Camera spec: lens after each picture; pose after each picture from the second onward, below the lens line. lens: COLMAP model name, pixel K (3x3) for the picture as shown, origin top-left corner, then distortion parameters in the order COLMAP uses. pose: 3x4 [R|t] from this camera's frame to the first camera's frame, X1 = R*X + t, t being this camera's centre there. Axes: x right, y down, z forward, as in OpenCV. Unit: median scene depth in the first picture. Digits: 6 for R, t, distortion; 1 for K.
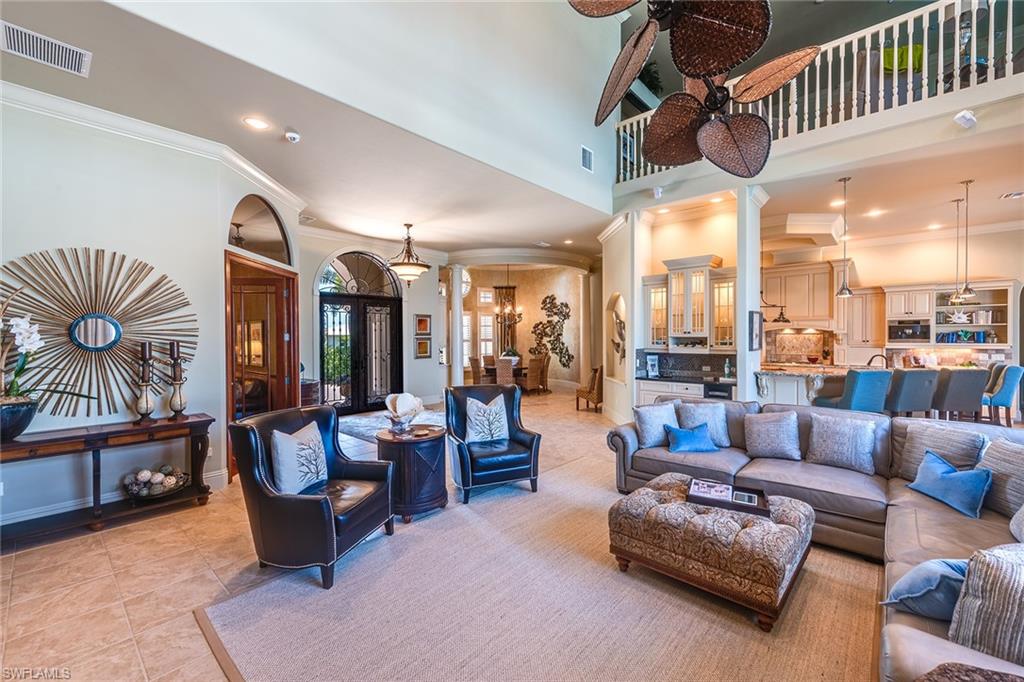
lens RADIAL K [[429.4, 0, 517.0], [0, 429.4, 342.6], [0, 0, 1]] dist [0.008062, -0.001079]
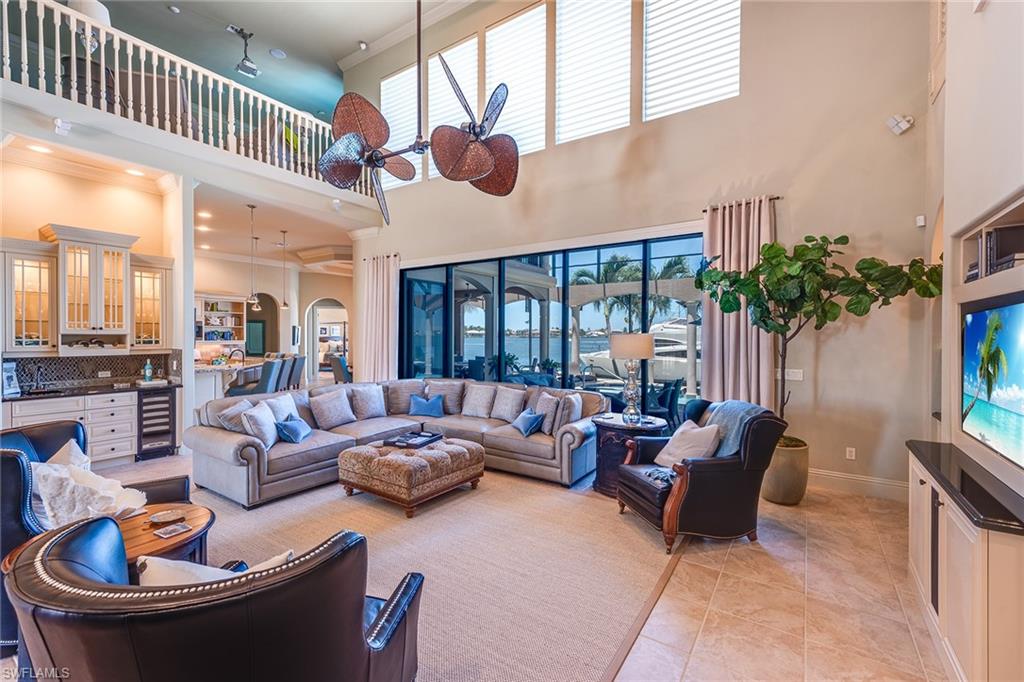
lens RADIAL K [[429.4, 0, 491.3], [0, 429.4, 339.0], [0, 0, 1]] dist [0.008062, -0.001079]
pose [[-0.117986, -0.005145, 0.993002, -0.463652], [0.016660, 0.999836, 0.007160, 0.001663], [-0.992876, 0.017388, -0.117880, 0.410726]]
